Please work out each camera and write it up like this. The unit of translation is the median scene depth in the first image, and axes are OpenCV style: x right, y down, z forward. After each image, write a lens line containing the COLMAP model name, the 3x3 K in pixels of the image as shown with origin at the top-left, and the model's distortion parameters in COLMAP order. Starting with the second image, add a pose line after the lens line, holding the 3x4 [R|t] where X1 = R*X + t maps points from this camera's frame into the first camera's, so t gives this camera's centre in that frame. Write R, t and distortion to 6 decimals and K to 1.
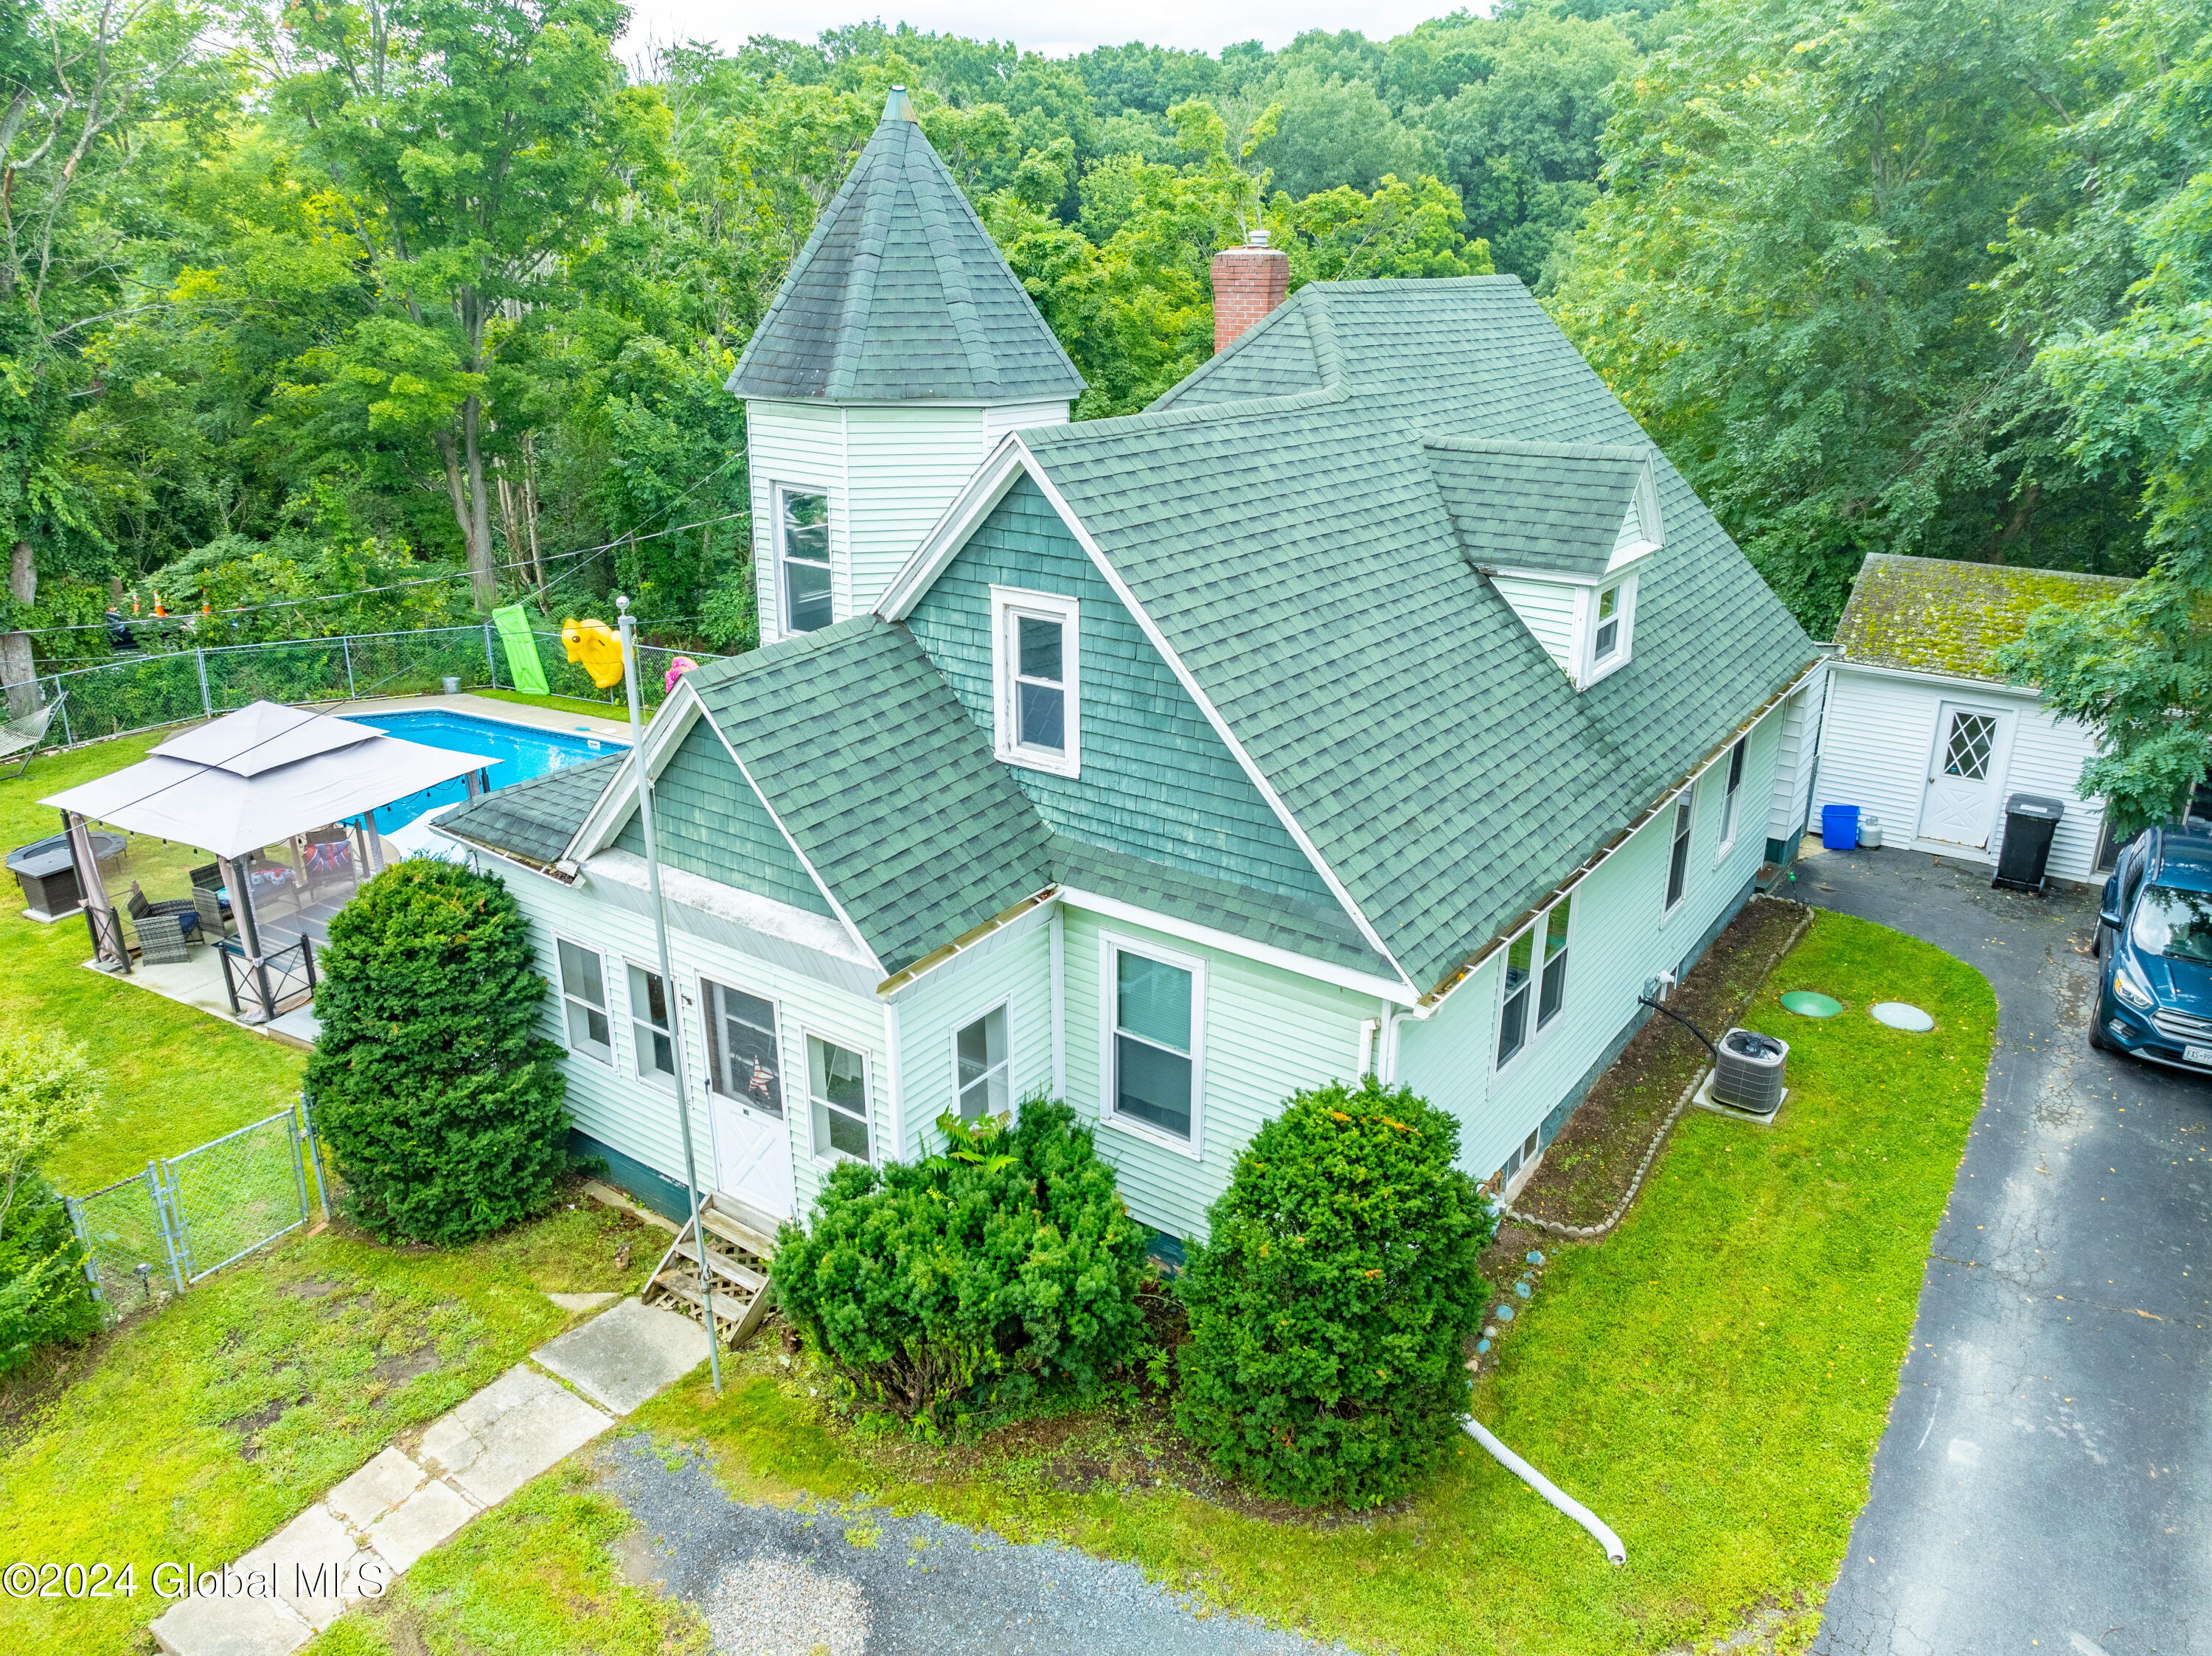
lens RADIAL K [[1483.2, 0, 1100.3], [0, 1483.2, 820.8], [0, 0, 1]] dist [-0.047512, -0.000302]
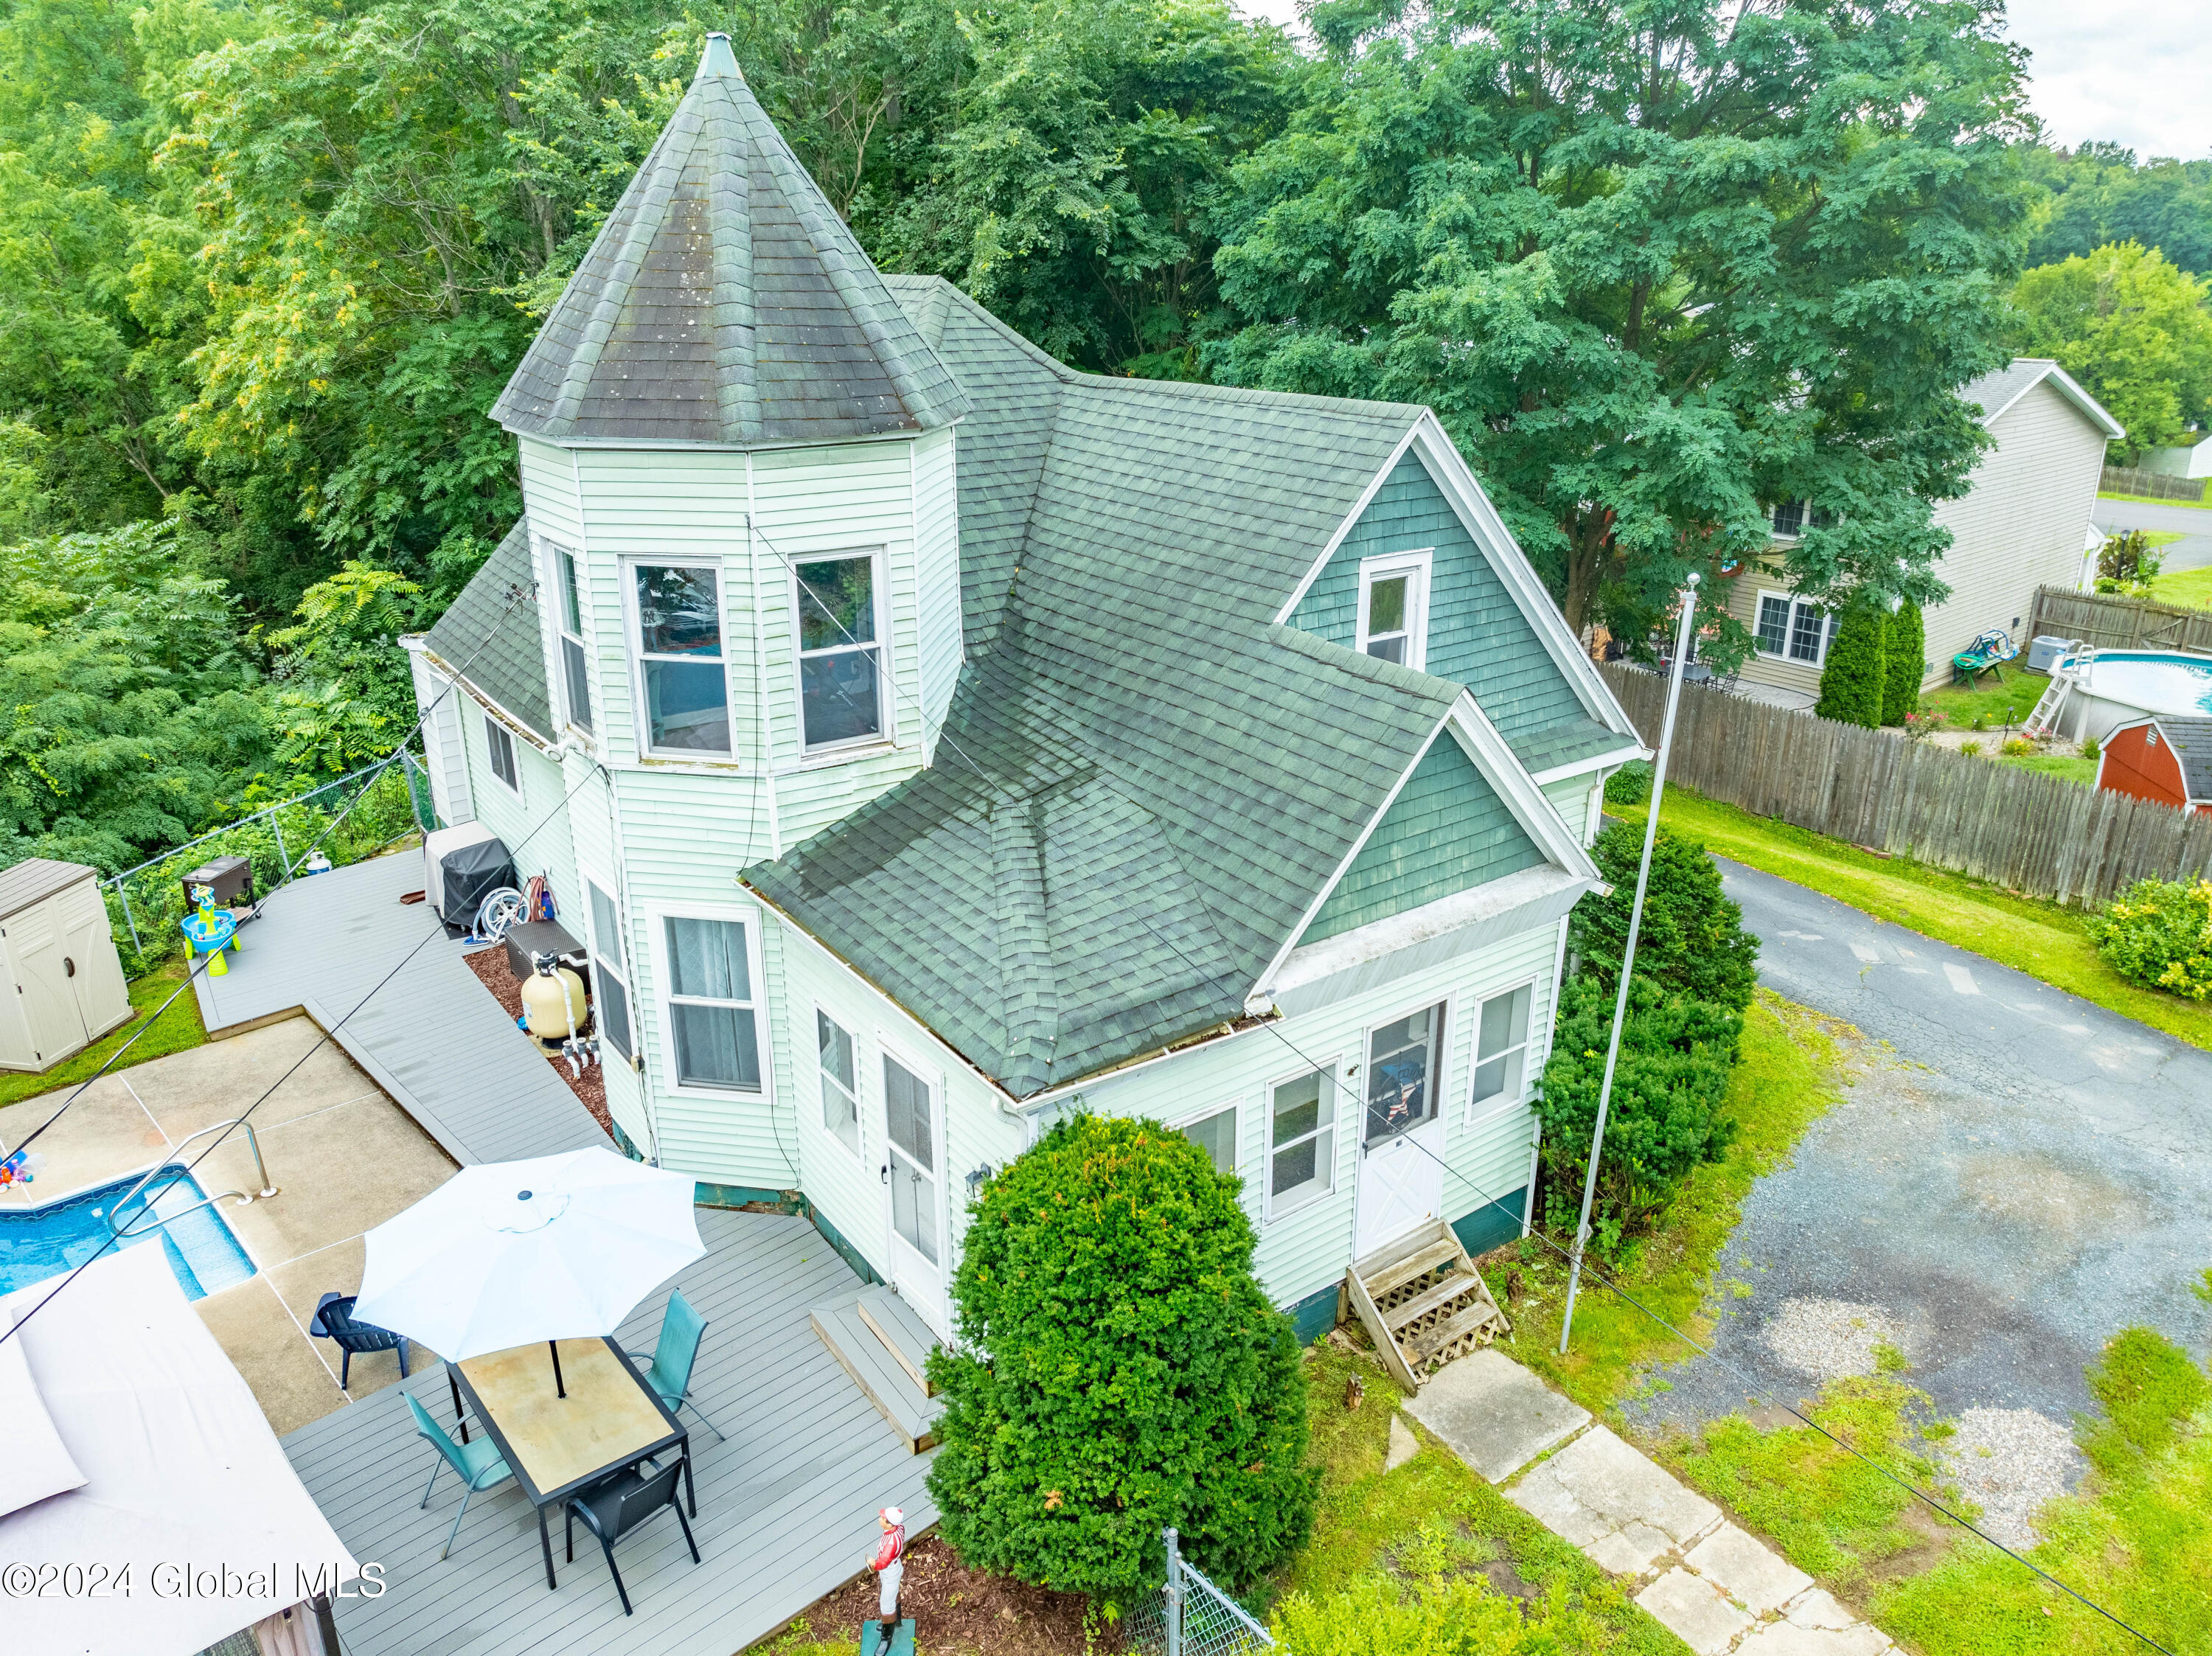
lens RADIAL K [[1555.4, 0, 1104.9], [0, 1555.4, 815.2], [0, 0, 1]] dist [-0.035759, -0.002817]
pose [[0.316888, -0.332083, 0.888427, -1.152096], [0.314750, 0.920440, 0.231782, -0.298626], [-0.894715, 0.206183, 0.396200, 0.748921]]
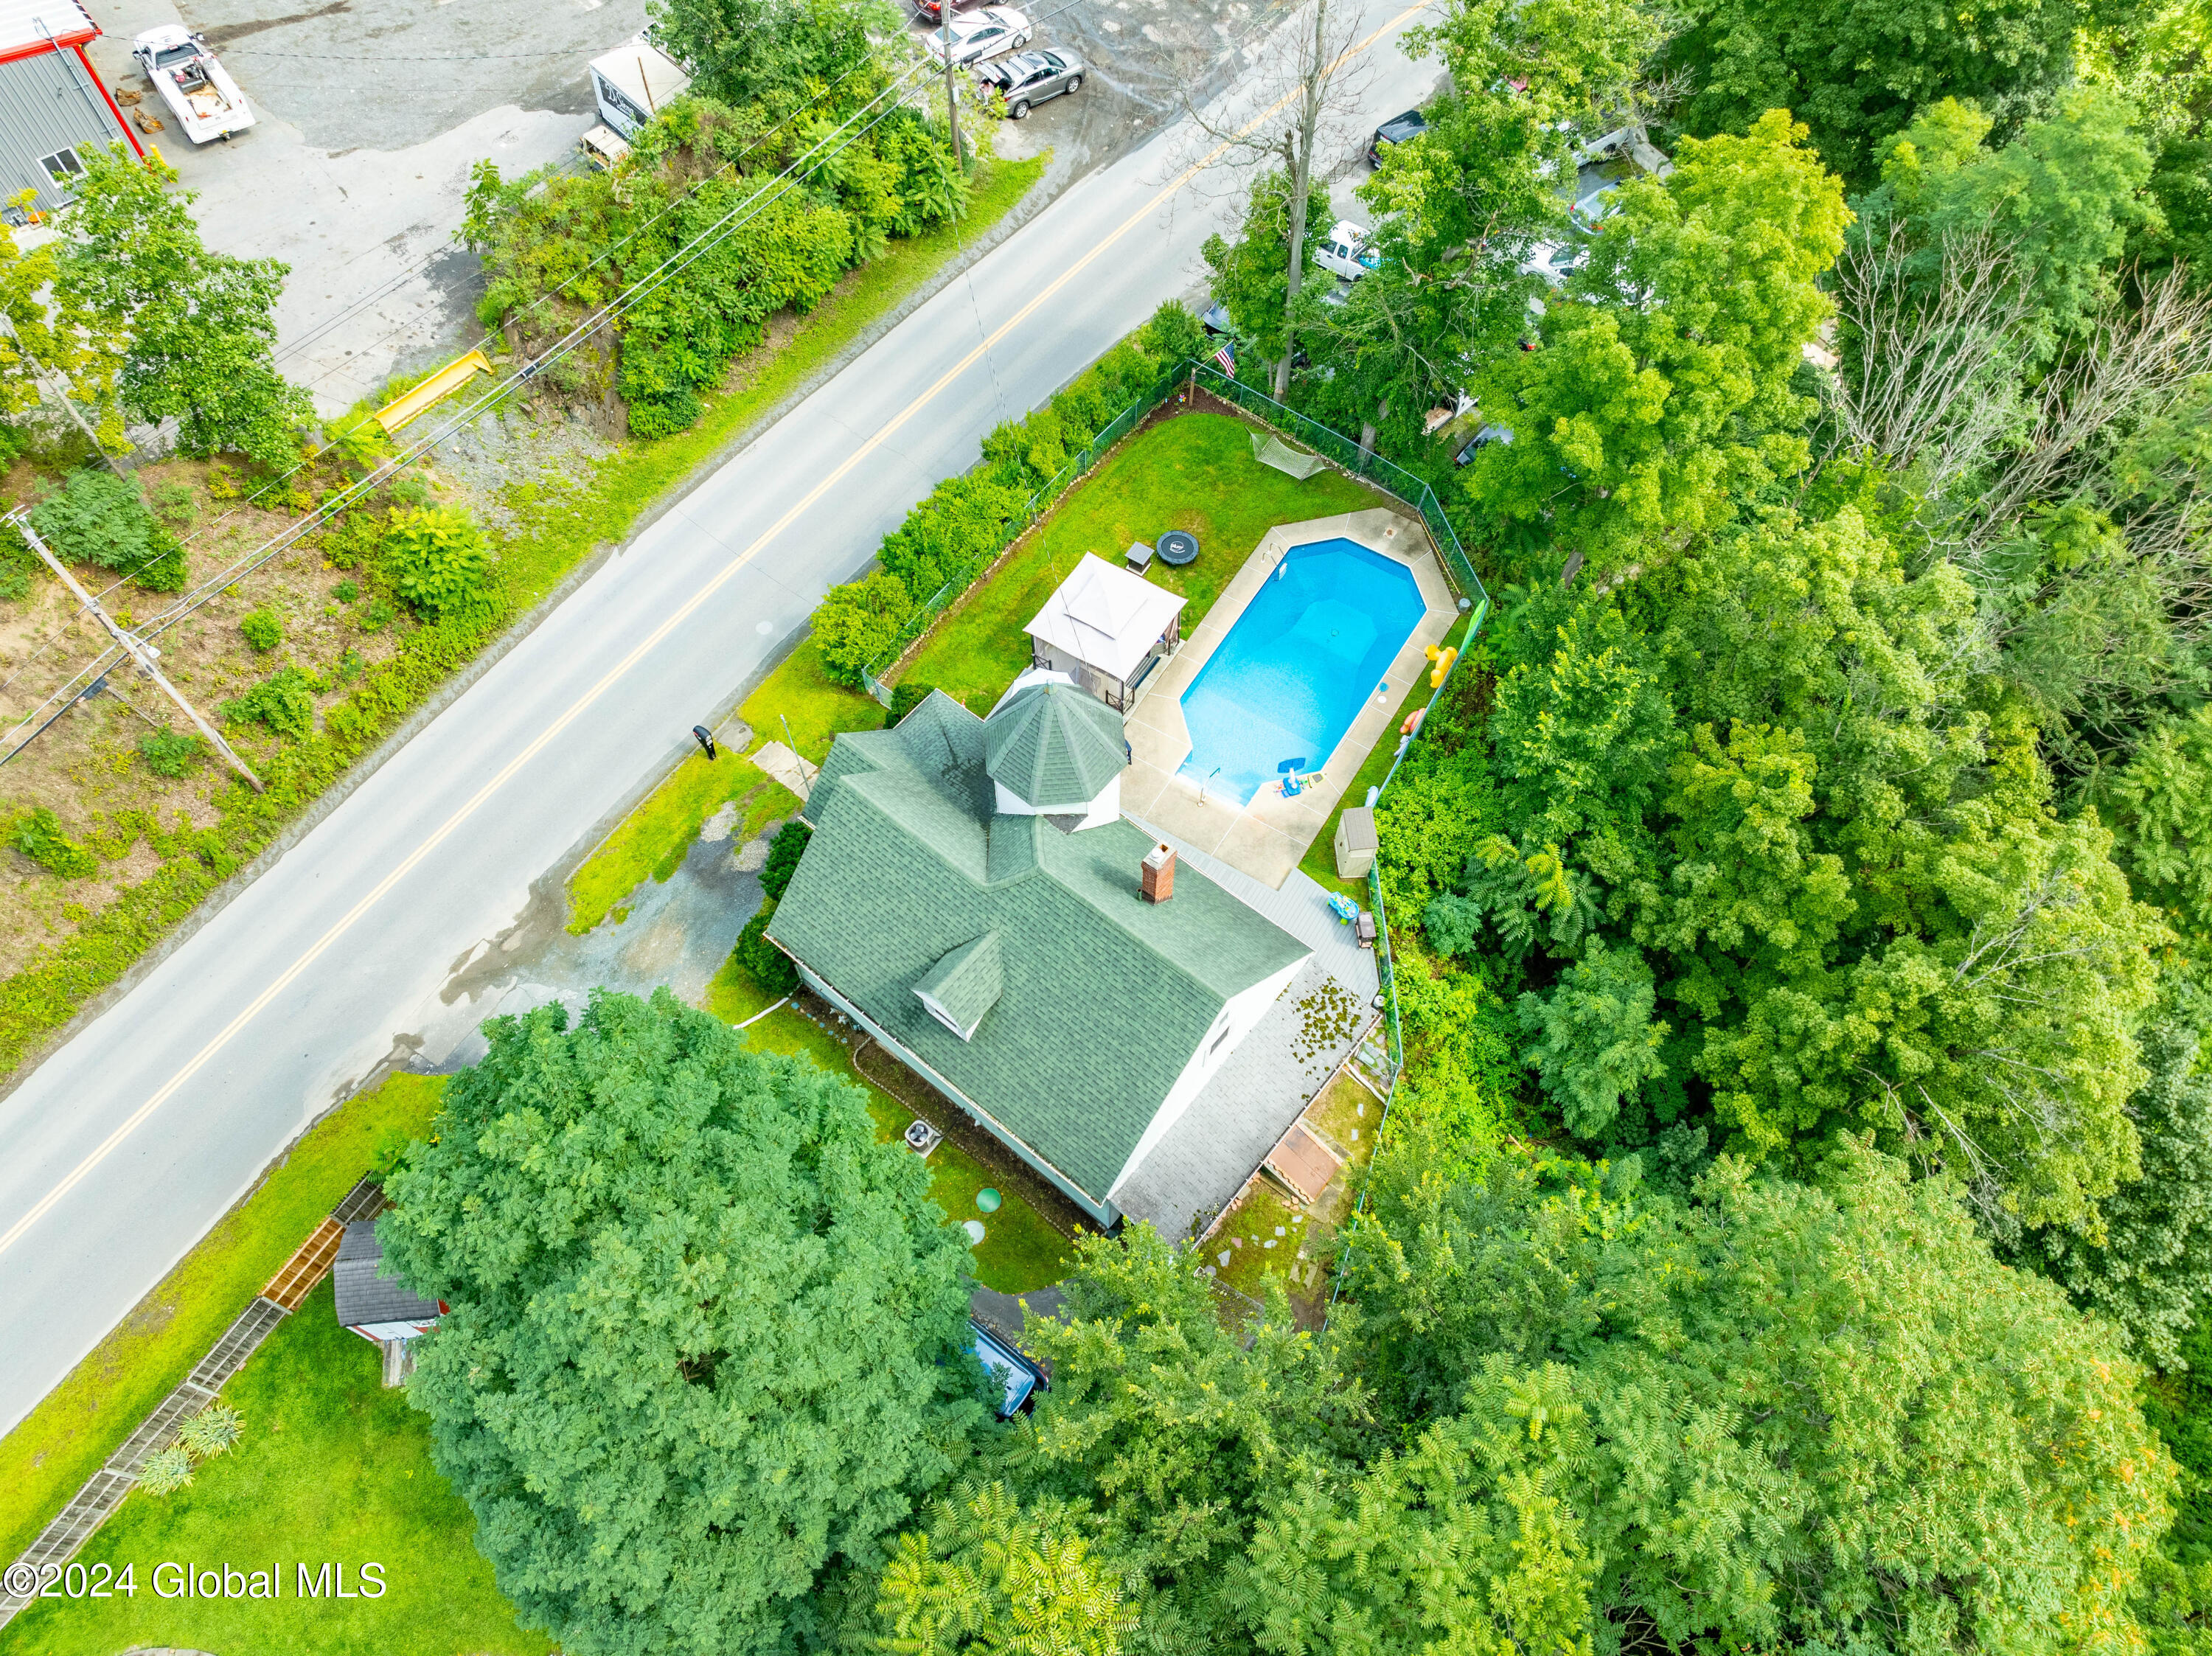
lens RADIAL K [[1555.4, 0, 1095.7], [0, 1555.4, 834.9], [0, 0, 1]] dist [-0.035759, -0.002817]
pose [[-0.076469, 0.859526, -0.505340, 1.712299], [-0.328081, 0.456911, 0.826799, -3.139395], [0.941550, 0.229016, 0.247054, 0.632429]]
